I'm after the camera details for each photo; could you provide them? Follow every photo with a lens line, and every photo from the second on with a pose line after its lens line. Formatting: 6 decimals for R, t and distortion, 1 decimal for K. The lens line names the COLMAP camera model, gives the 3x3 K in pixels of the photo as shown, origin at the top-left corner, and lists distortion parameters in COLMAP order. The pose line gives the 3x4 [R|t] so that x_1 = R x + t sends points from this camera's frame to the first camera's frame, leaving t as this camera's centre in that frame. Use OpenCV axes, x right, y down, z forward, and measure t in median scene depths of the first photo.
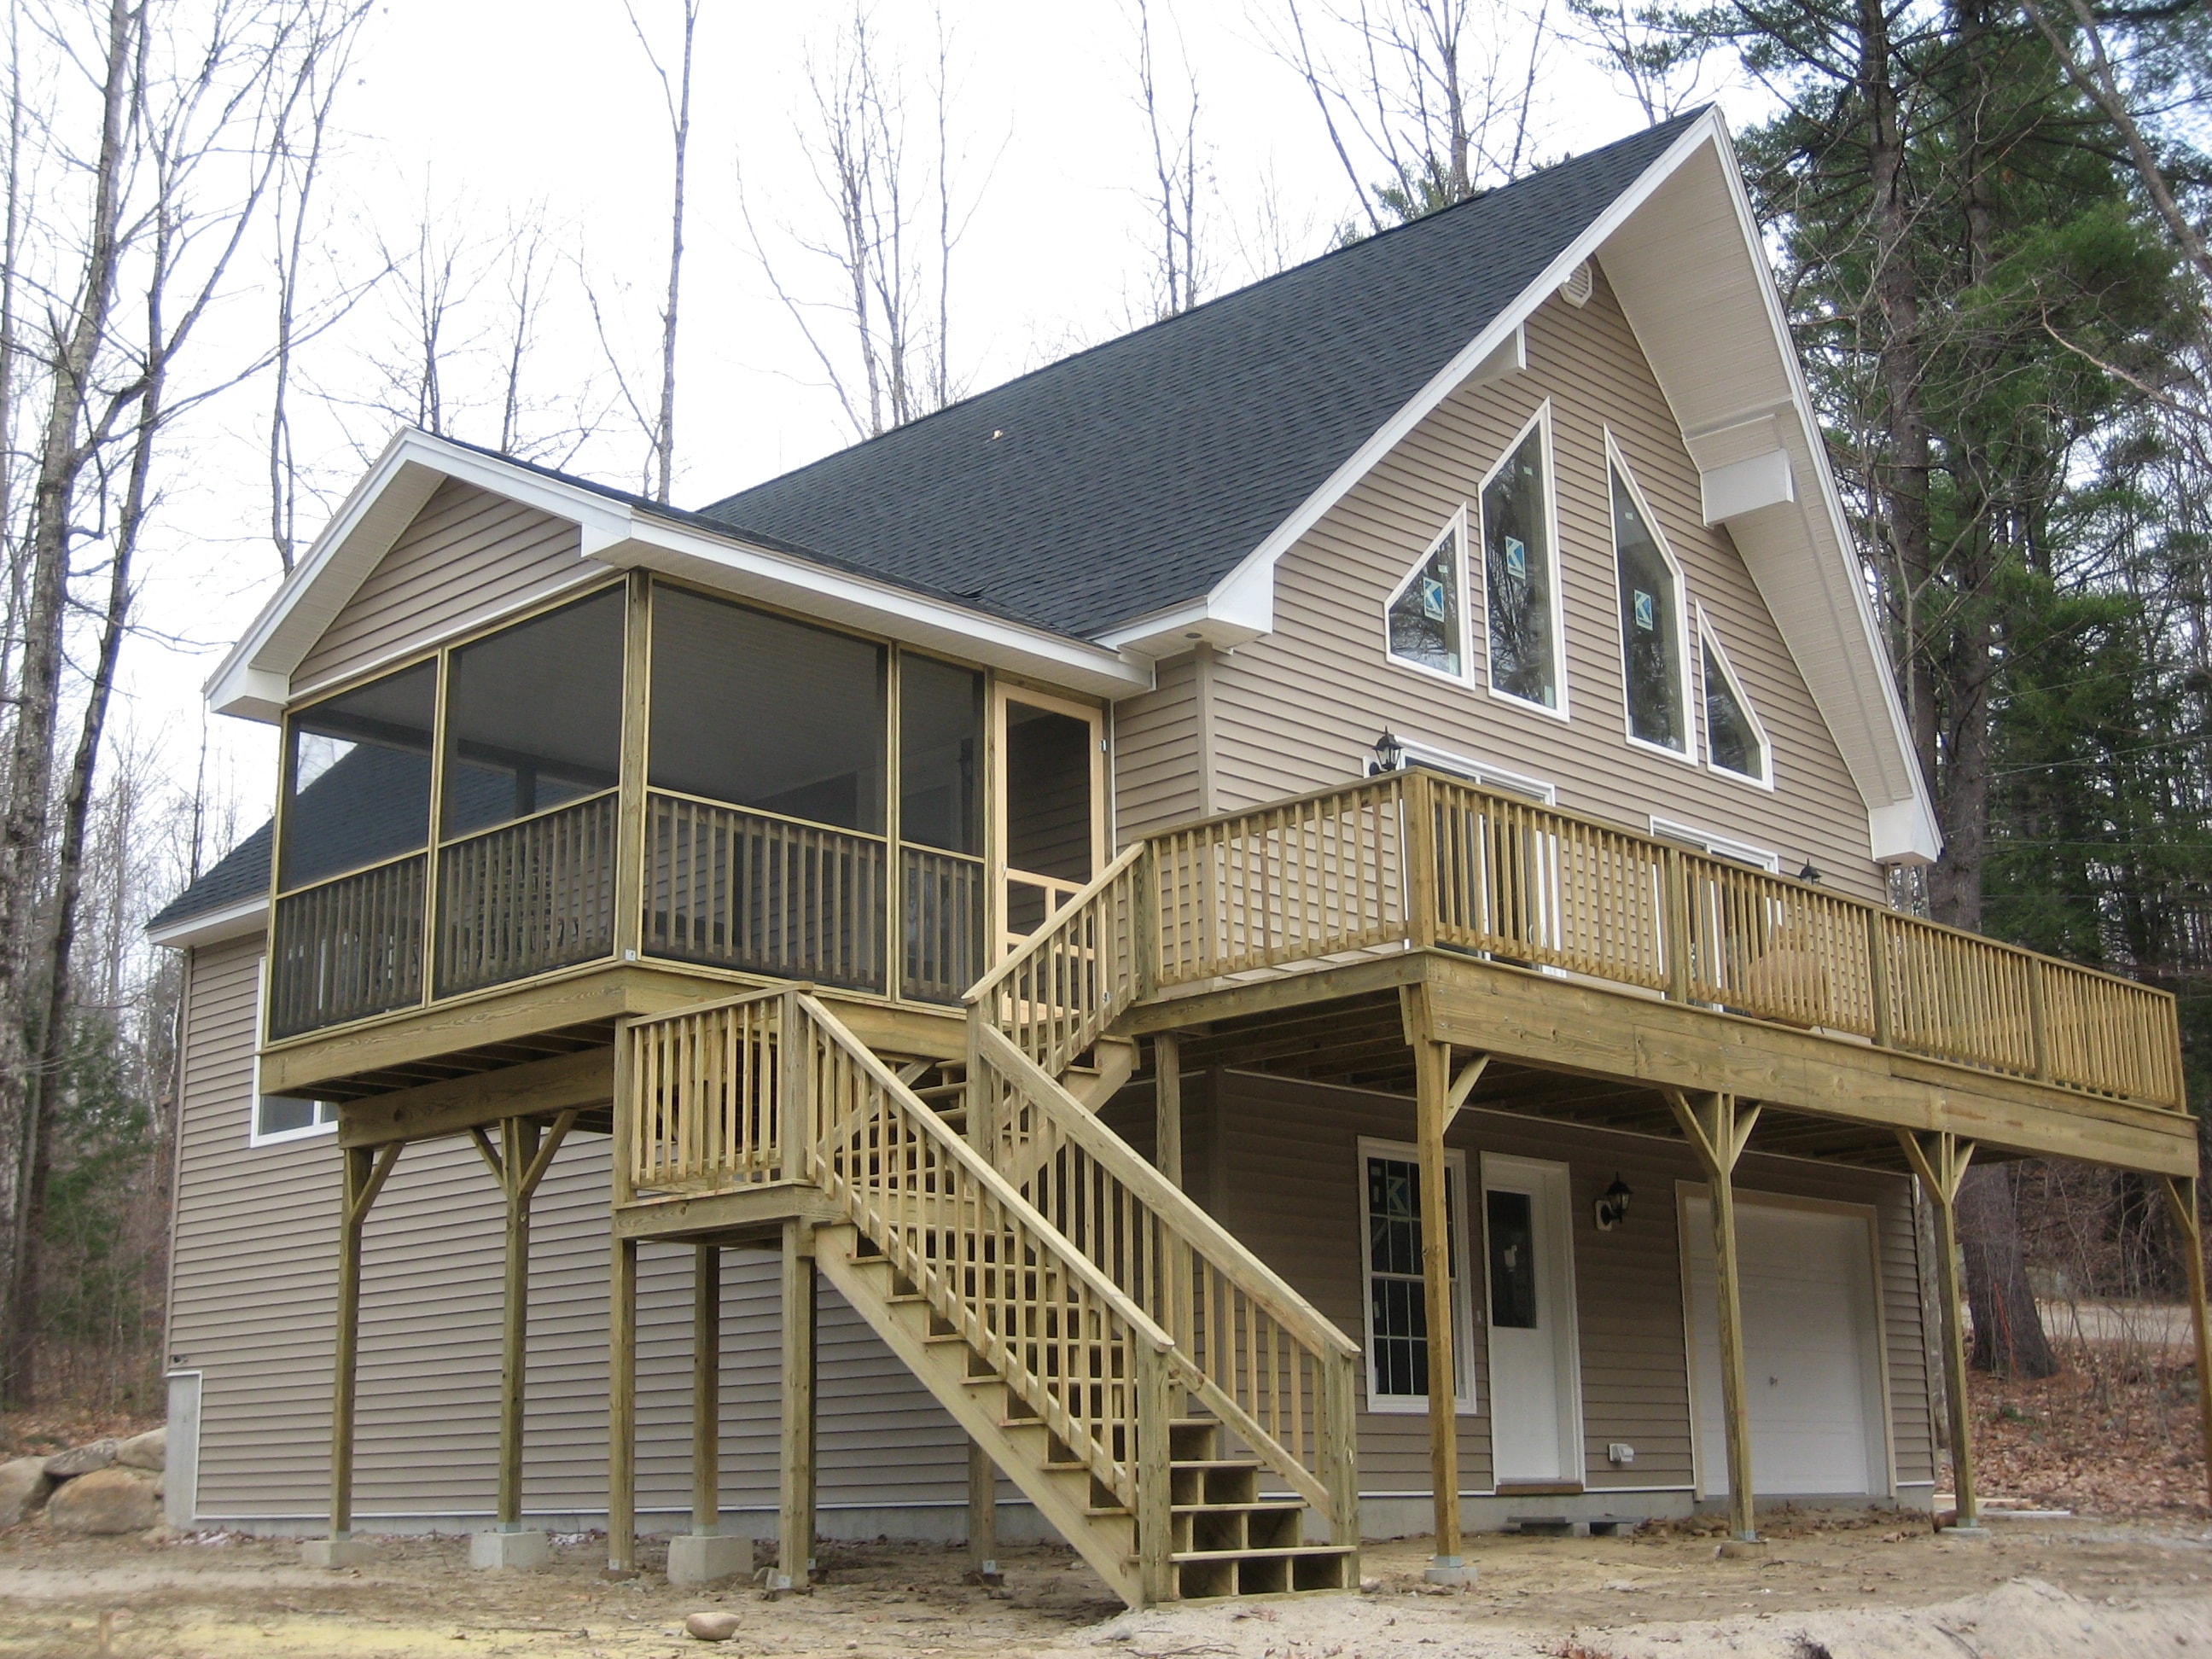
lens RADIAL K [[2760.0, 0, 1106.0], [0, 2760.0, 829.5], [0, 0, 1]] dist [-0.140103, 0.100704]
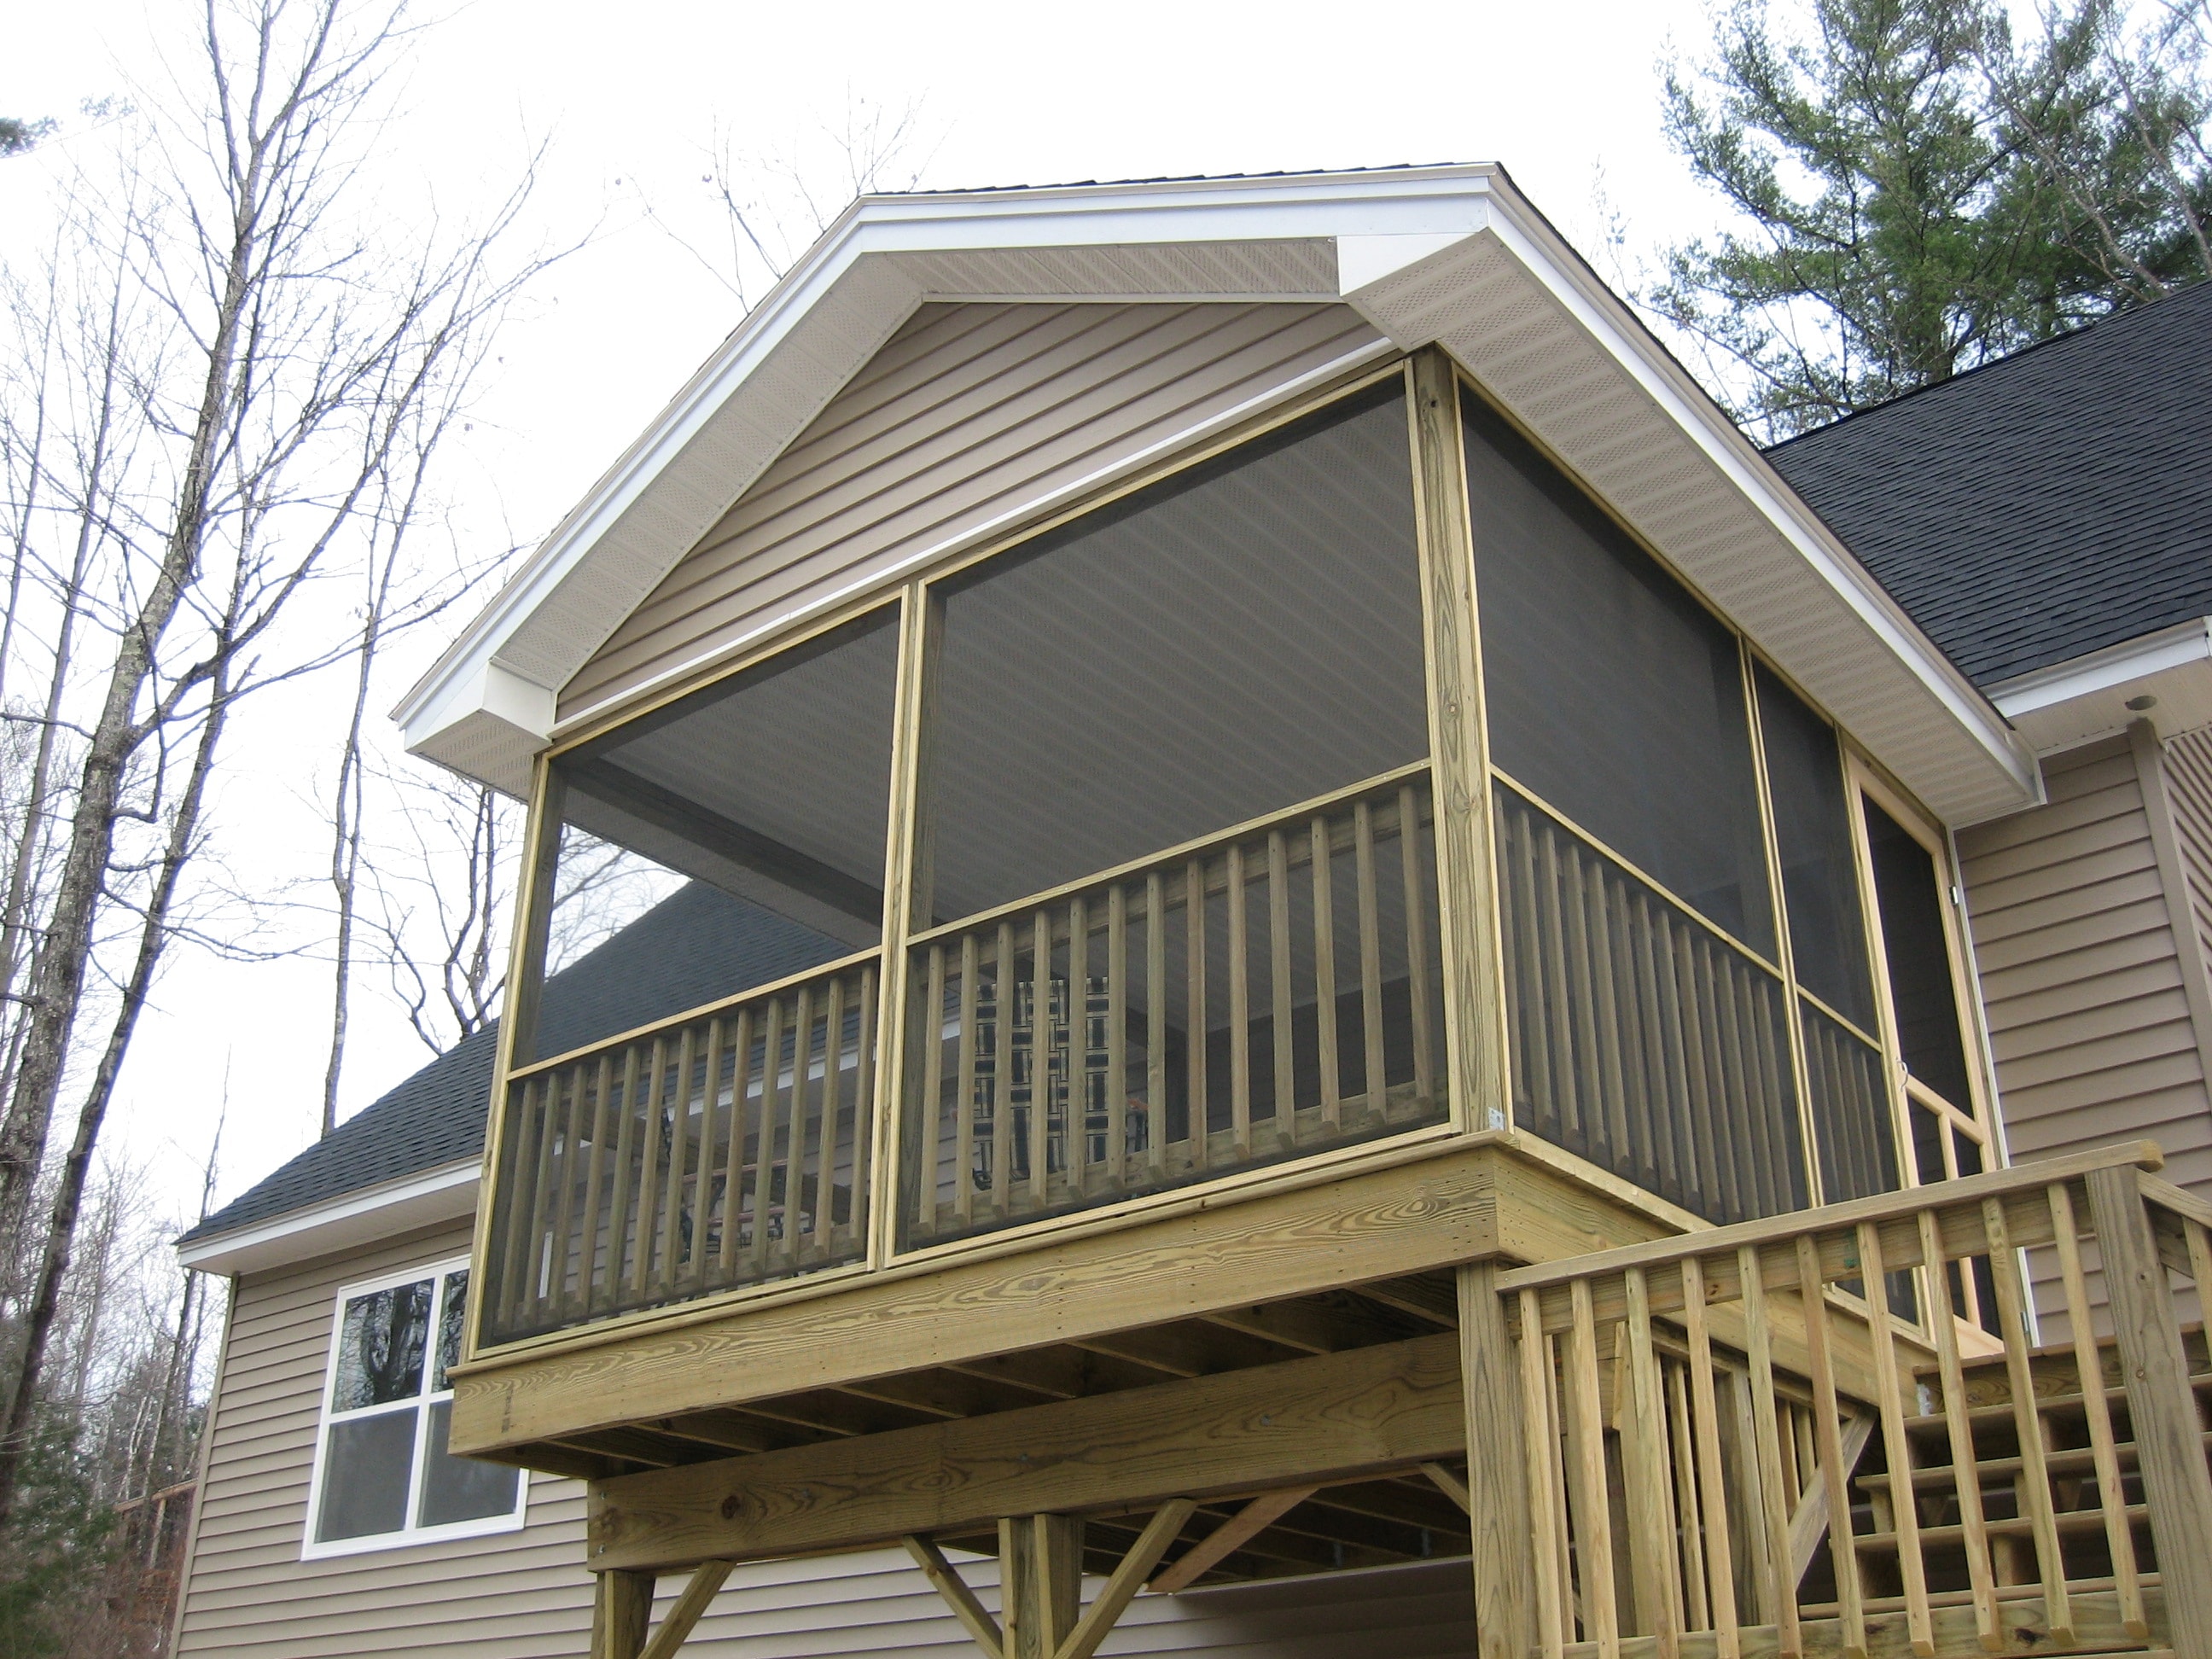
lens RADIAL K [[2285.0, 0, 1106.0], [0, 2285.0, 829.5], [0, 0, 1]] dist [-0.174856, 0.229833]
pose [[0.996560, 0.053837, 0.063011, -0.114124], [-0.039235, 0.976153, -0.213507, 0.034992], [-0.073003, 0.210300, 0.974907, 0.289167]]
